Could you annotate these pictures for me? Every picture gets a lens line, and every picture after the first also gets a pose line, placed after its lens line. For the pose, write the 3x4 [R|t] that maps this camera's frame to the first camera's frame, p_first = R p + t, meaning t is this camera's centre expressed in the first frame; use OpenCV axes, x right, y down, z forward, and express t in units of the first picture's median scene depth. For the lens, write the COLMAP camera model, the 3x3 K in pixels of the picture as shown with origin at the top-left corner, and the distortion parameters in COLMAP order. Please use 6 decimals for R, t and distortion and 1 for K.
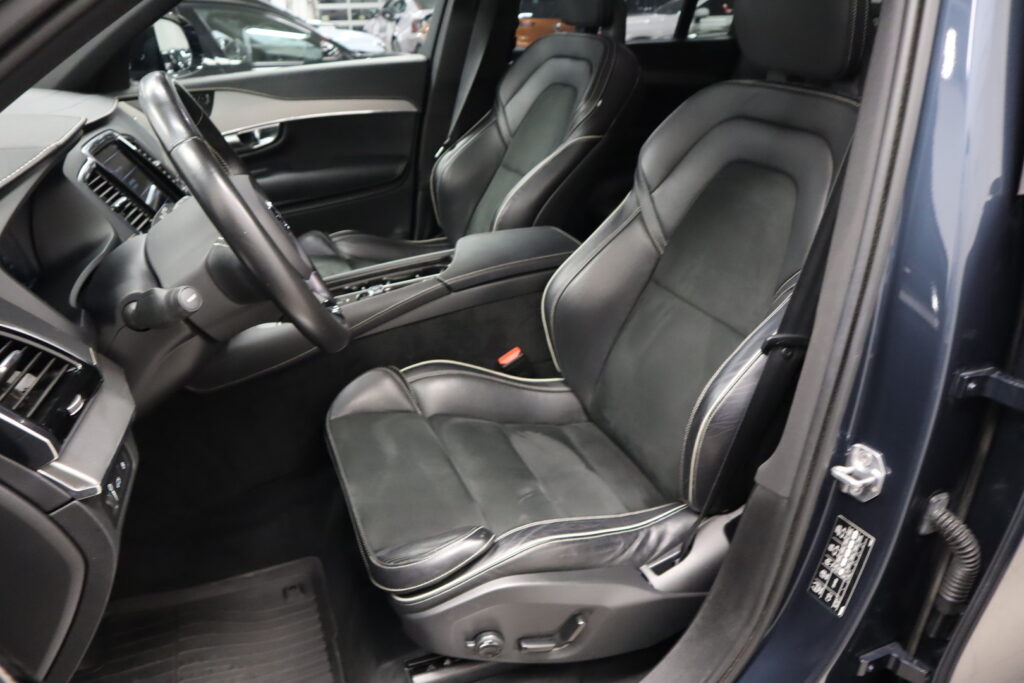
lens RADIAL K [[709.0, 0, 512.0], [0, 709.0, 341.5], [0, 0, 1]] dist [-0.137396, 0.106972]
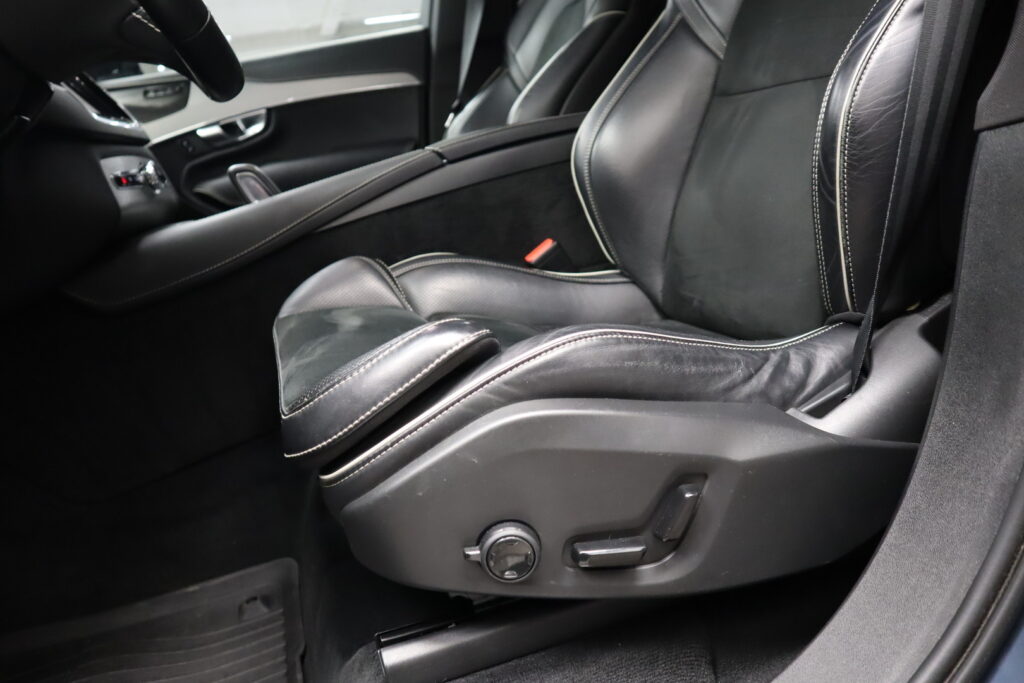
lens RADIAL K [[709.0, 0, 512.0], [0, 709.0, 341.5], [0, 0, 1]] dist [-0.137396, 0.106972]
pose [[0.985834, -0.138918, -0.093987, 0.025972], [0.118040, 0.972735, -0.199630, 0.277395], [0.119157, 0.185708, 0.975353, 0.339643]]
